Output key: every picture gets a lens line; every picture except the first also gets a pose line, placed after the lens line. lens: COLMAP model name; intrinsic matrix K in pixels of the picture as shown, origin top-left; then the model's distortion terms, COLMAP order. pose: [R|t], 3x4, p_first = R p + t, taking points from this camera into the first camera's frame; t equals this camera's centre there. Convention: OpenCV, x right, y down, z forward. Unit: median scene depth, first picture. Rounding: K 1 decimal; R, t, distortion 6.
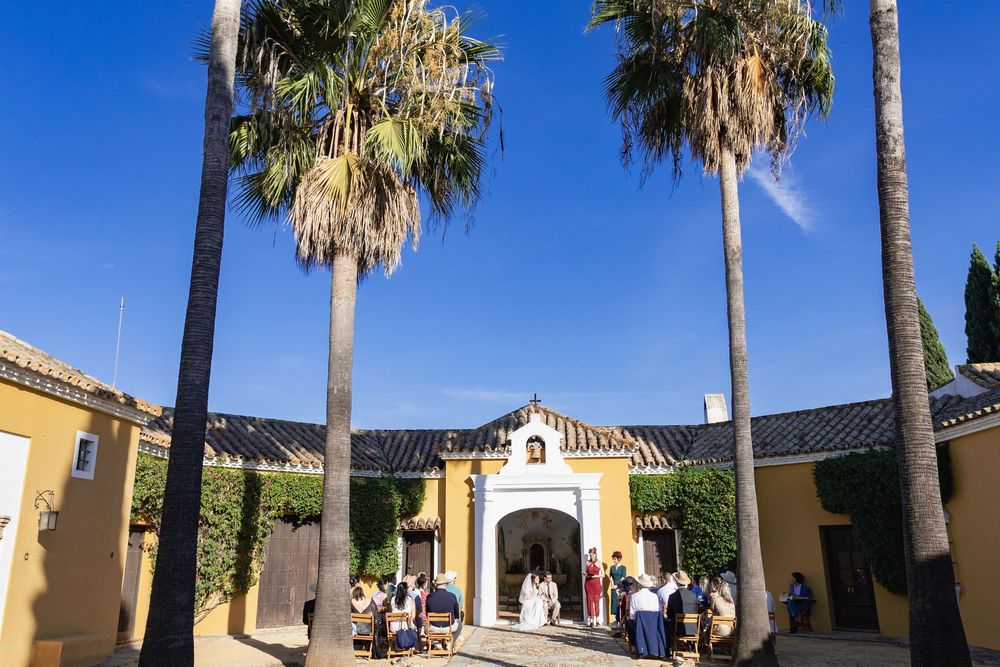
lens RADIAL K [[836.3, 0, 500.2], [0, 836.3, 306.4], [0, 0, 1]] dist [-0.003592, 0.005748]
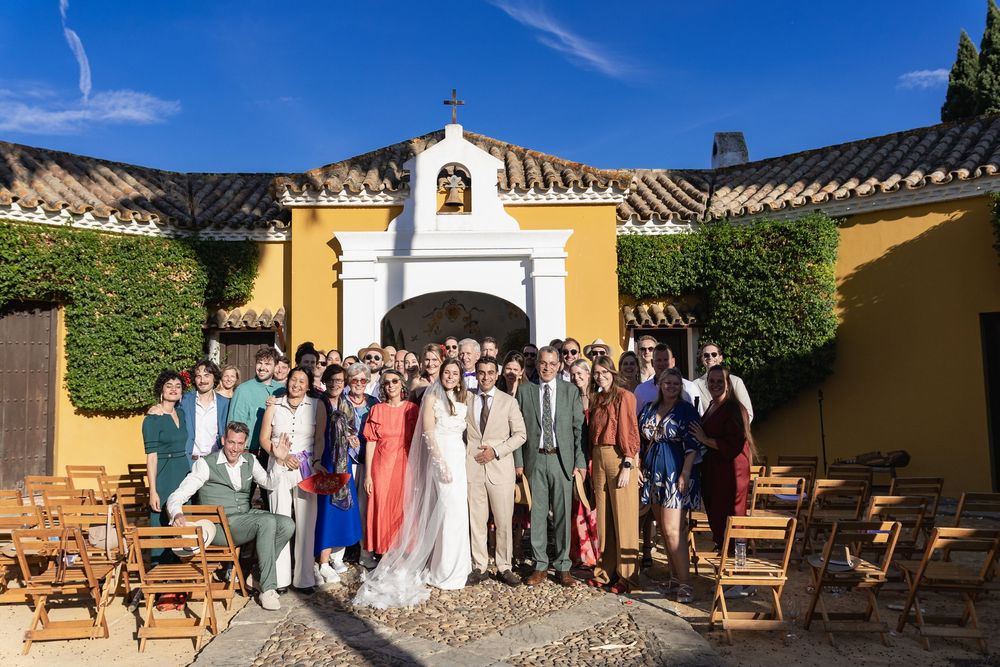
lens RADIAL K [[836.3, 0, 500.2], [0, 836.3, 306.4], [0, 0, 1]] dist [-0.003592, 0.005748]
pose [[0.995472, 0.000009, 0.095050, 0.020290], [-0.019861, 0.977946, 0.207913, 0.132141], [-0.092952, -0.208860, 0.973518, 0.440461]]
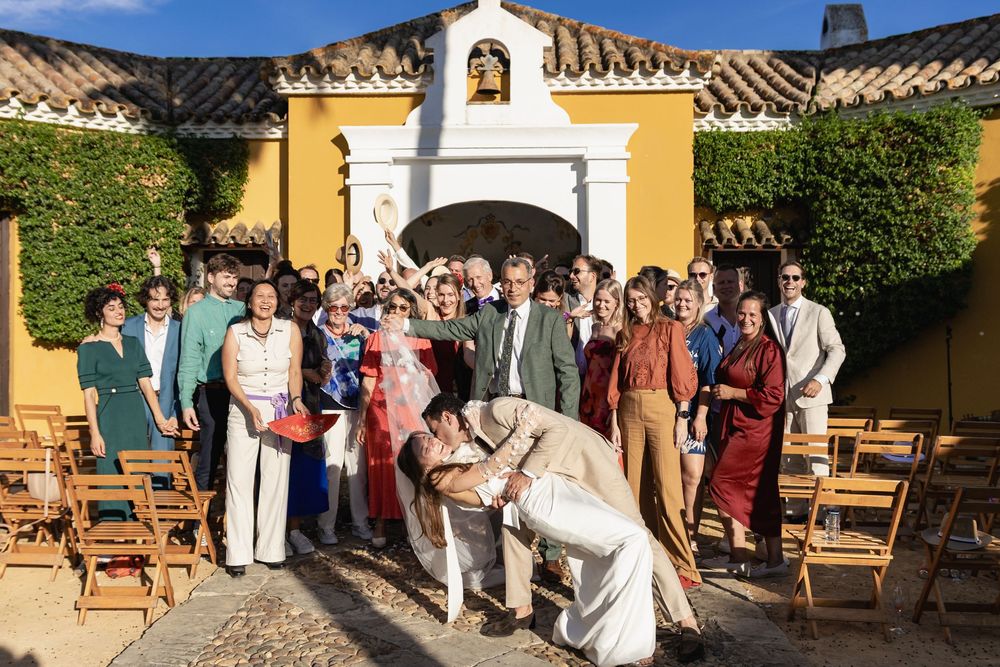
lens RADIAL K [[1002.7, 0, 497.7], [0, 1002.7, 314.4], [0, 0, 1]] dist [-0.005552, -0.003020]
pose [[0.999406, 0.003900, 0.034250, 0.029770], [-0.013566, 0.957903, 0.286772, 0.142657], [-0.031689, -0.287066, 0.957387, 0.455833]]
